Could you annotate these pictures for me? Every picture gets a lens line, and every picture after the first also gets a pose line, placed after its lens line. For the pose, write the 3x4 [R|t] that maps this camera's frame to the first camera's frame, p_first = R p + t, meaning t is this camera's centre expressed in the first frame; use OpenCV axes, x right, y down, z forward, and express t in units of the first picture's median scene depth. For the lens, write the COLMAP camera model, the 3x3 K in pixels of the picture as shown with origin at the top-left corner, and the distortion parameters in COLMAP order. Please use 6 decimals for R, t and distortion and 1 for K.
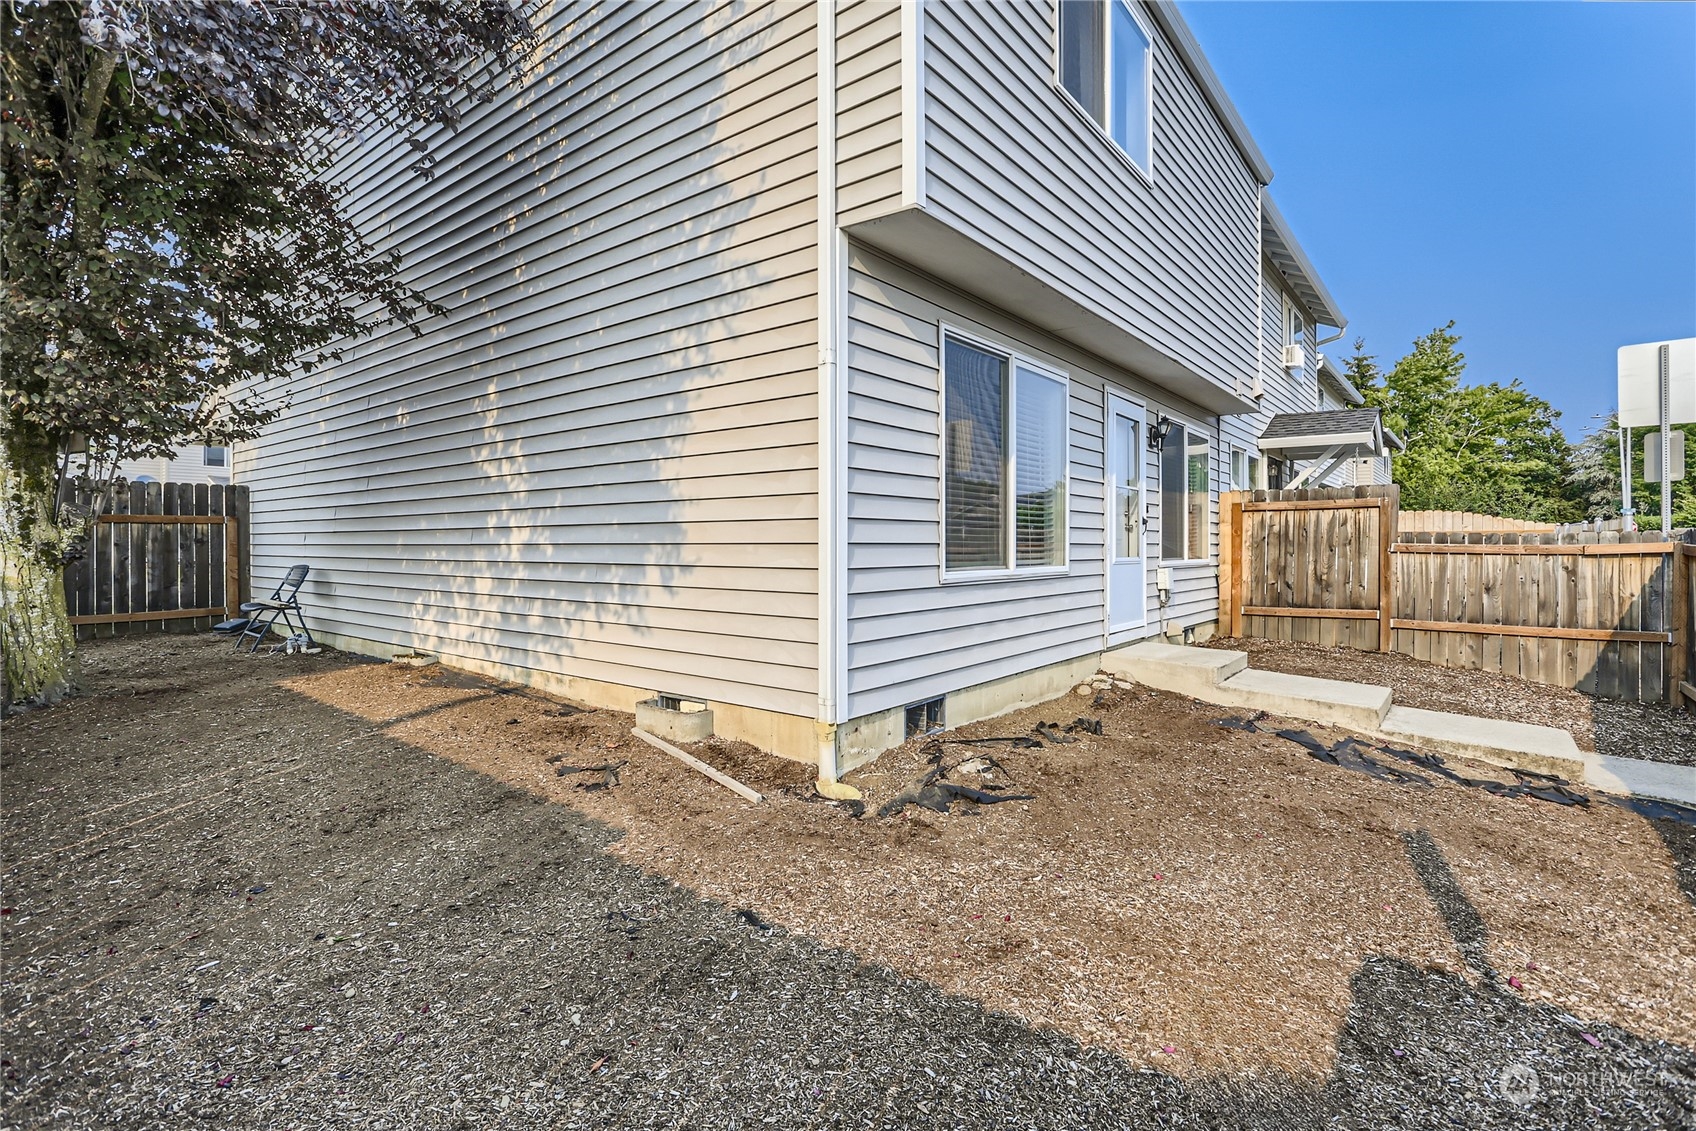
lens RADIAL K [[806.5, 0, 844.2], [0, 806.5, 554.5], [0, 0, 1]] dist [-0.005210, 0.000033]
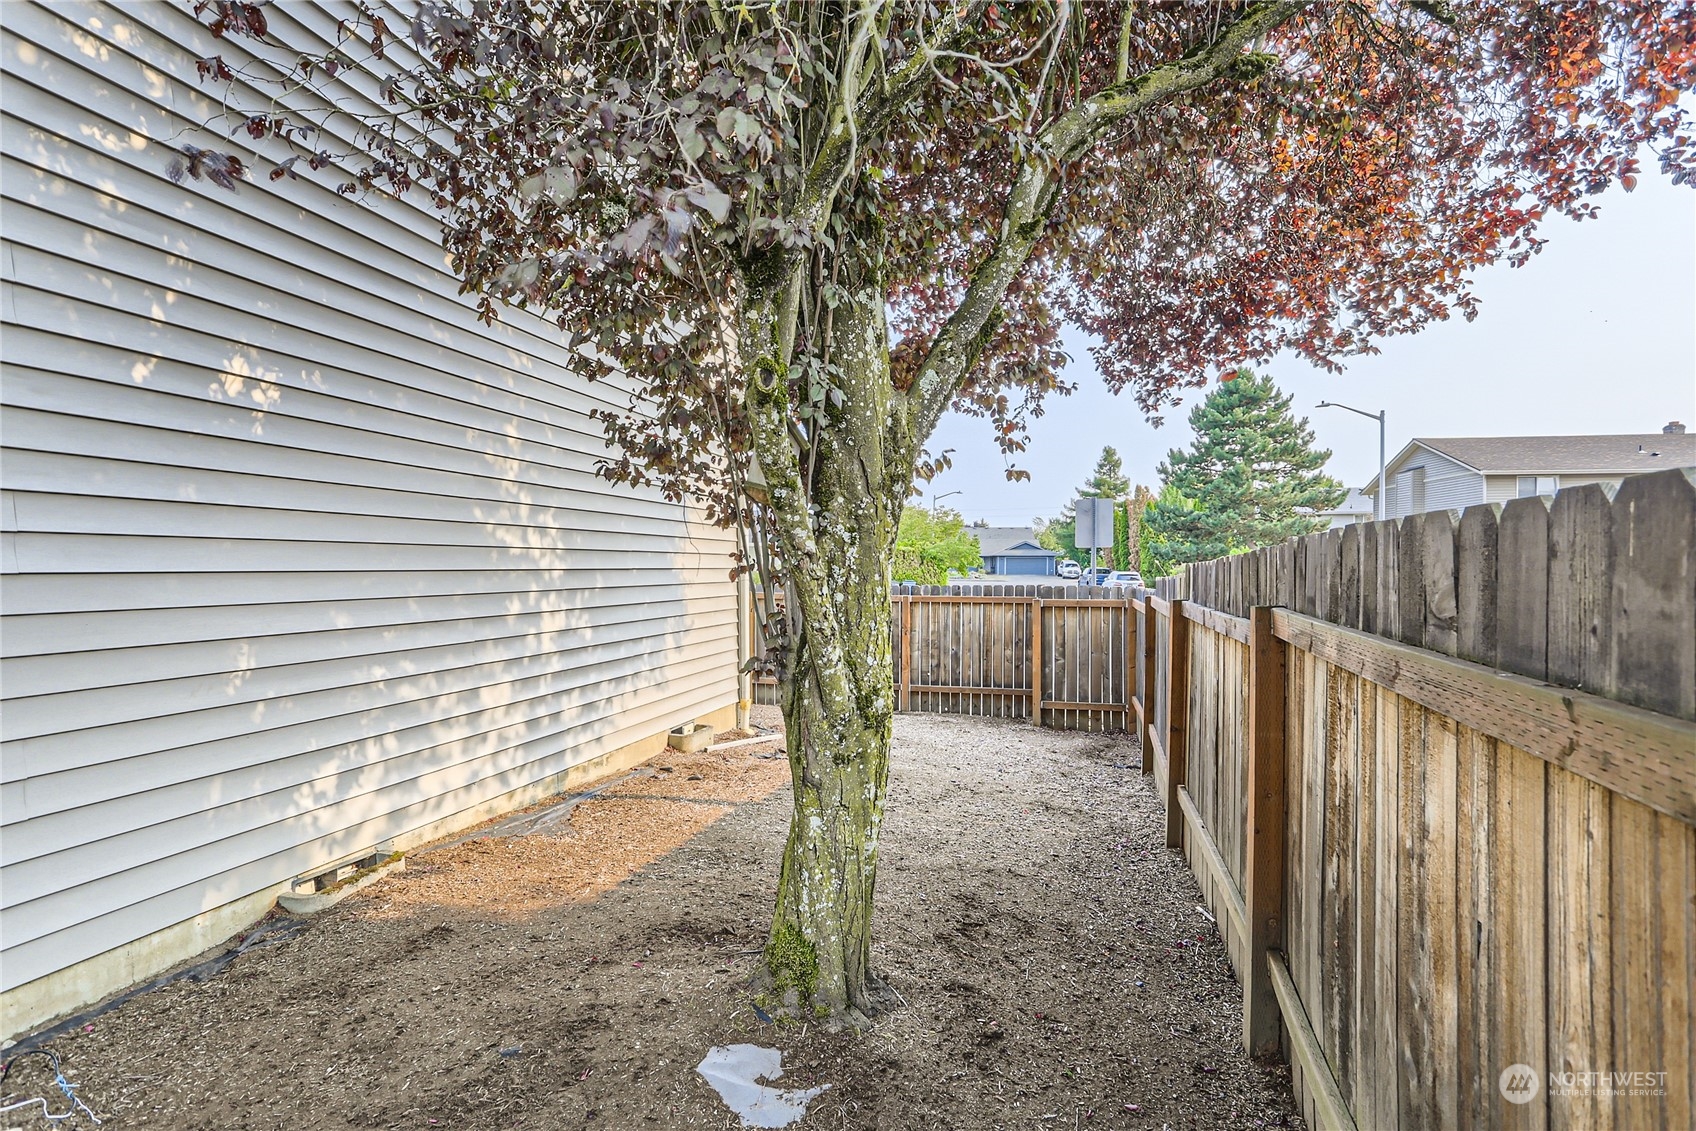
lens RADIAL K [[806.5, 0, 849.0], [0, 806.5, 565.8], [0, 0, 1]] dist [-0.005210, 0.000033]
pose [[-0.393463, -0.002418, 0.919337, -1.277954], [0.003577, 0.999985, 0.004161, -0.082689], [-0.919333, 0.004926, -0.393449, 1.023971]]
